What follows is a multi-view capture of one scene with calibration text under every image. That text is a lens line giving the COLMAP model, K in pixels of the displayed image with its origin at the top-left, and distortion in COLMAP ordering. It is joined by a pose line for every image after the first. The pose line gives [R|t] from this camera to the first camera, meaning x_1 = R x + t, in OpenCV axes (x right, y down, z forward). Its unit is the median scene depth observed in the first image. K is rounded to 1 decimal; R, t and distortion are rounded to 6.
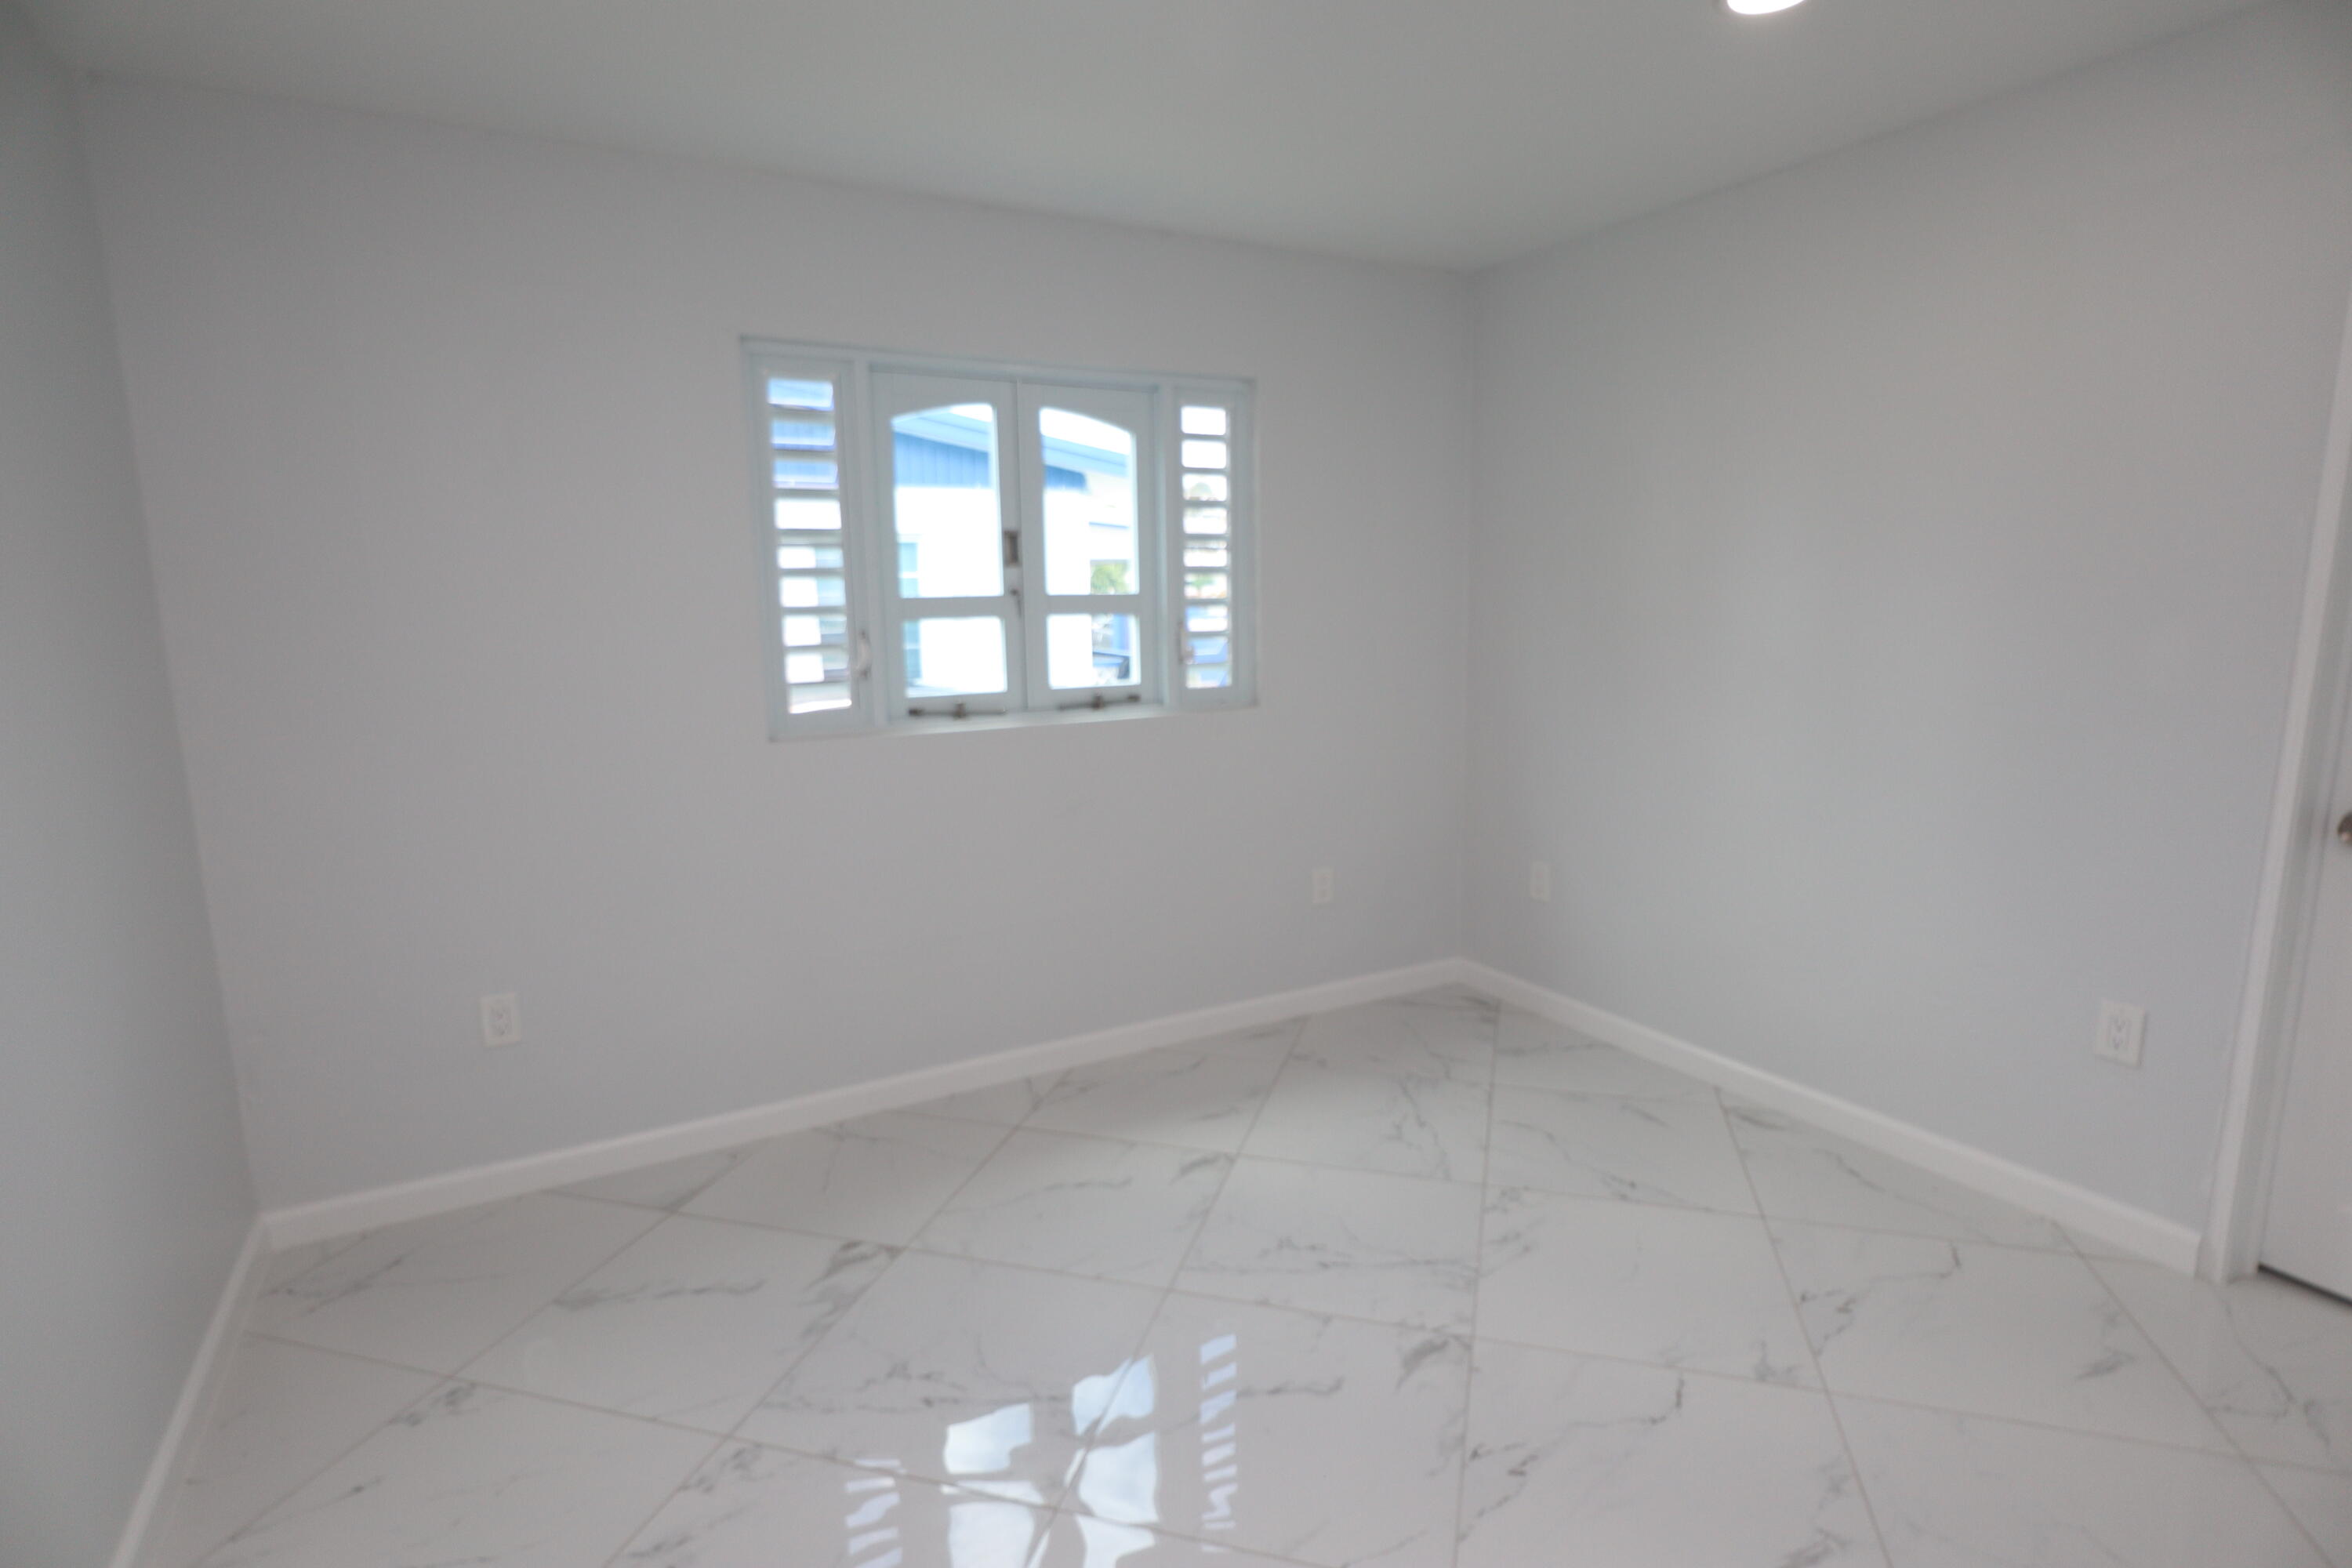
lens RADIAL K [[1200.0, 0, 1142.0], [0, 1200.0, 797.8], [0, 0, 1]] dist [-0.000580, 0.000798]
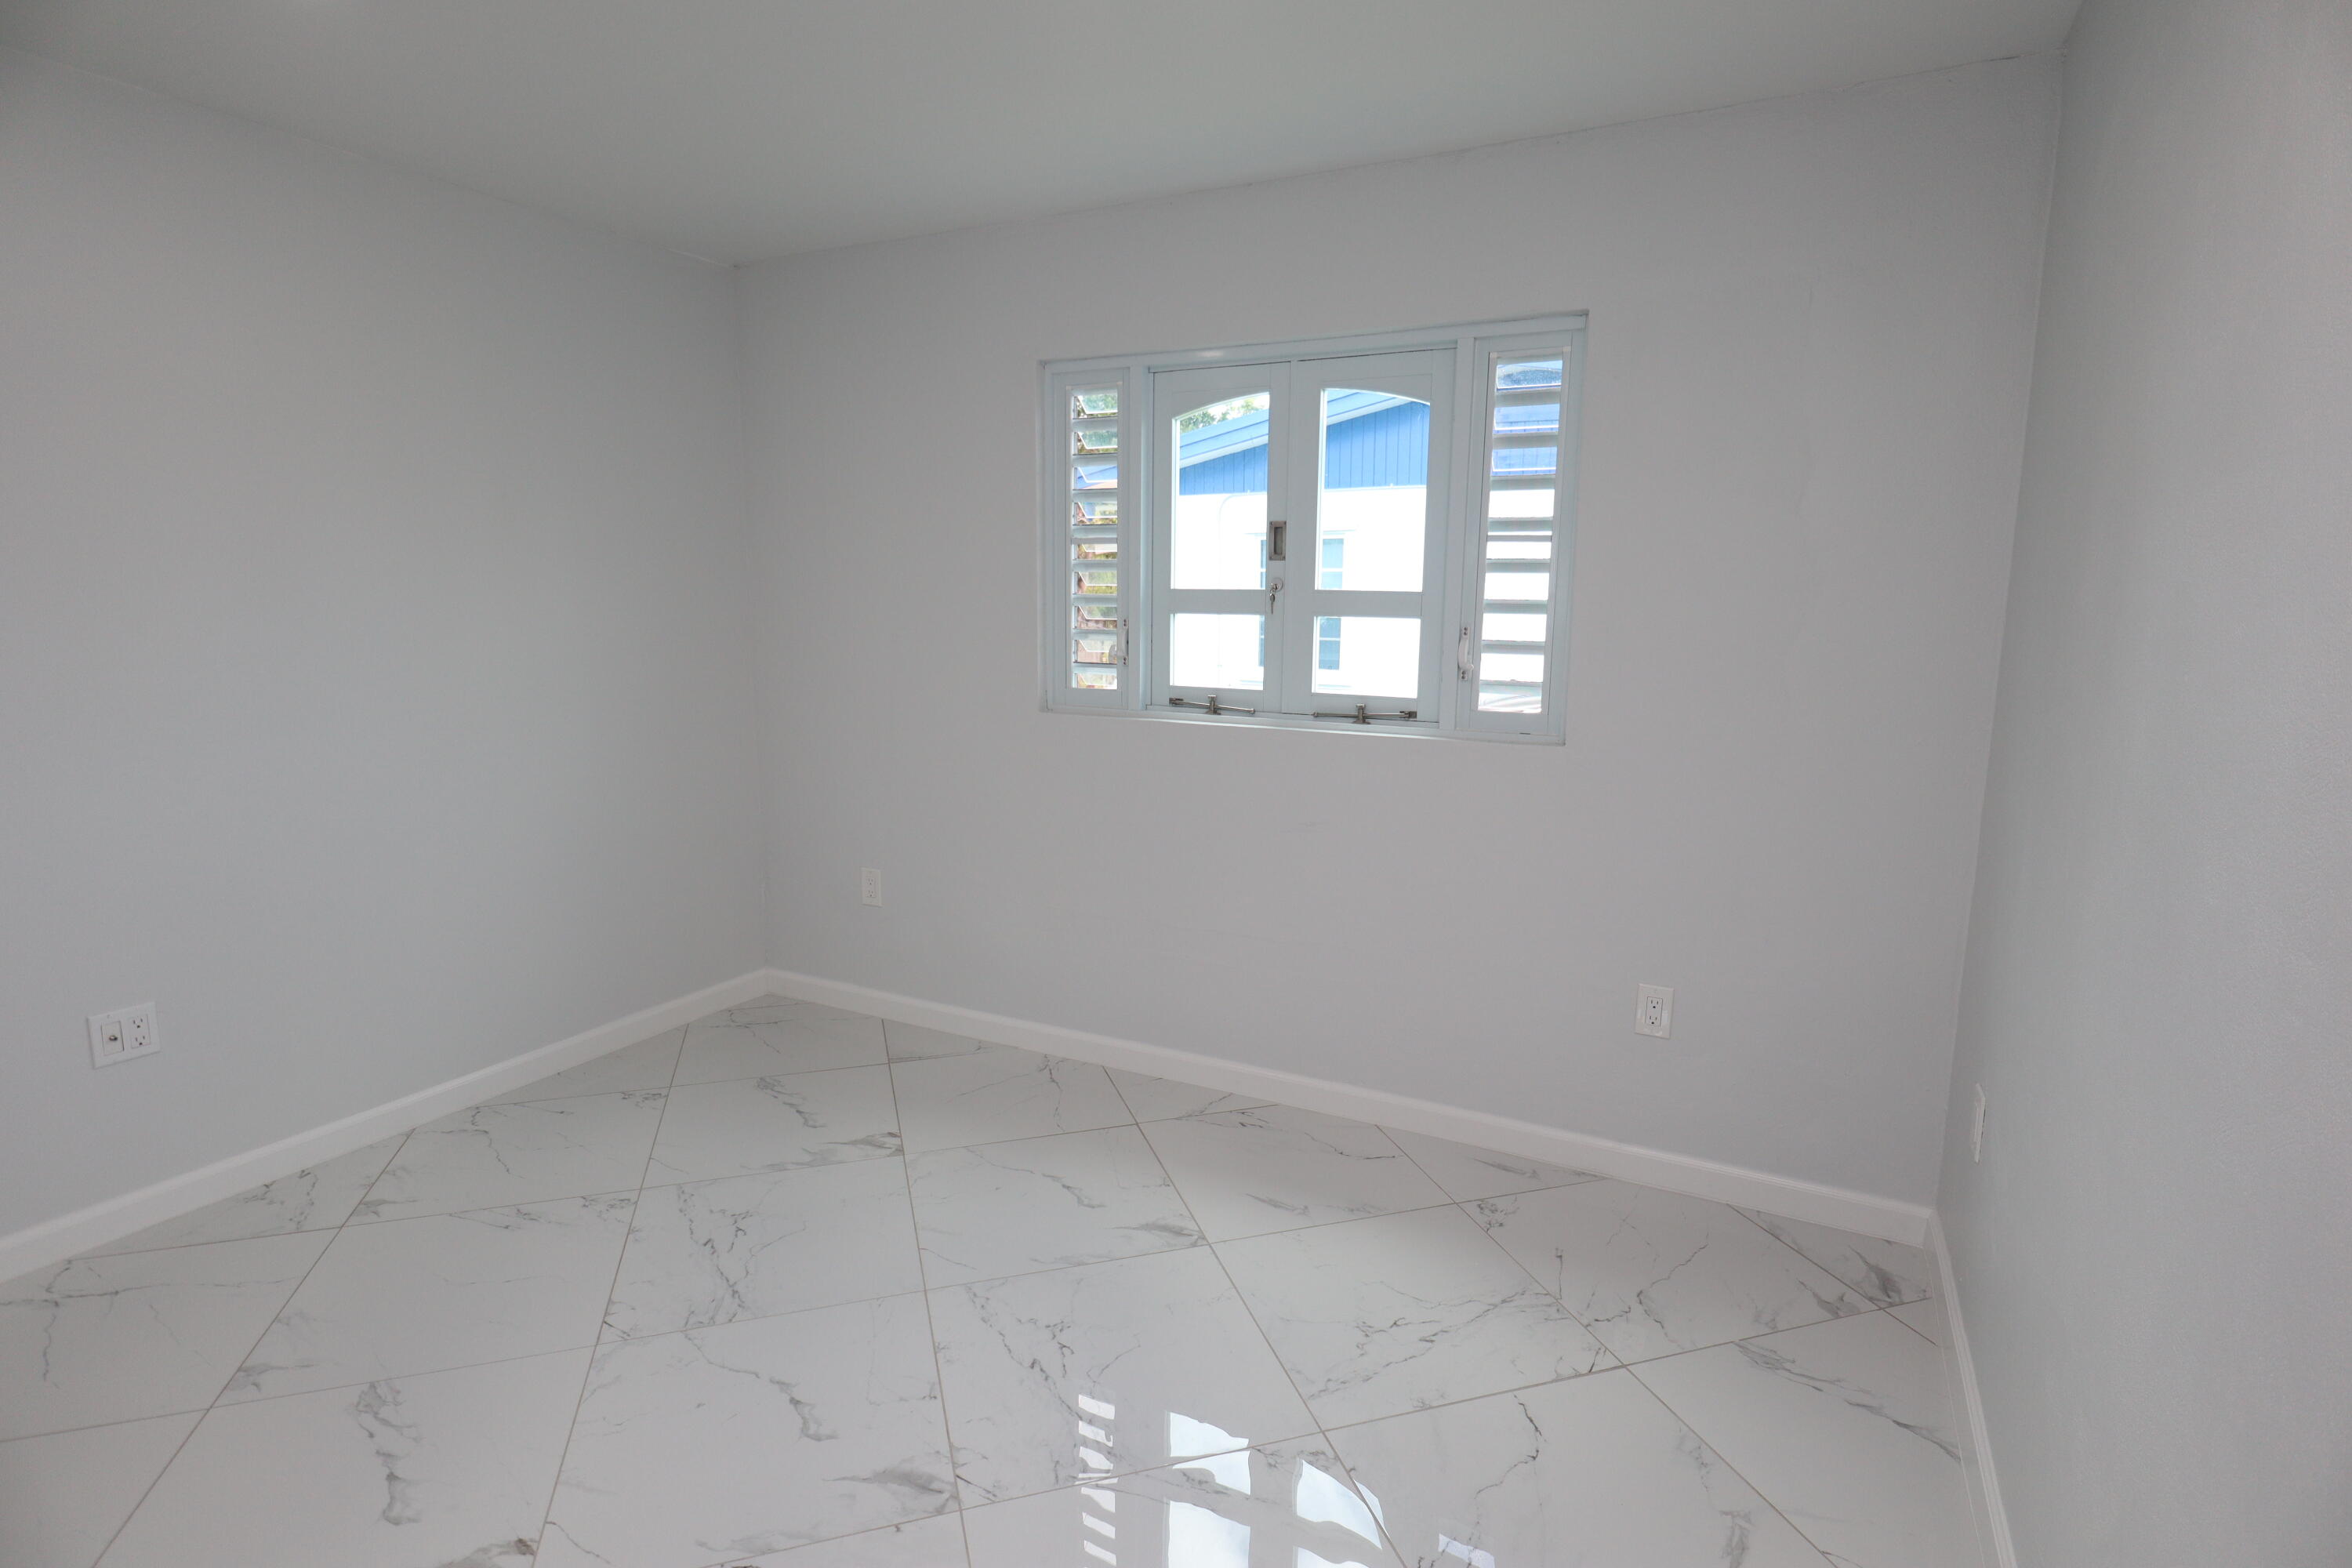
lens RADIAL K [[1172.5, 0, 1185.3], [0, 1172.5, 785.3], [0, 0, 1]] dist [-0.002265, 0.000732]
pose [[0.558673, 0.158341, -0.814133, 0.633921], [-0.157797, 0.983970, 0.083090, -0.084227], [0.814238, 0.082048, 0.574703, 0.428283]]
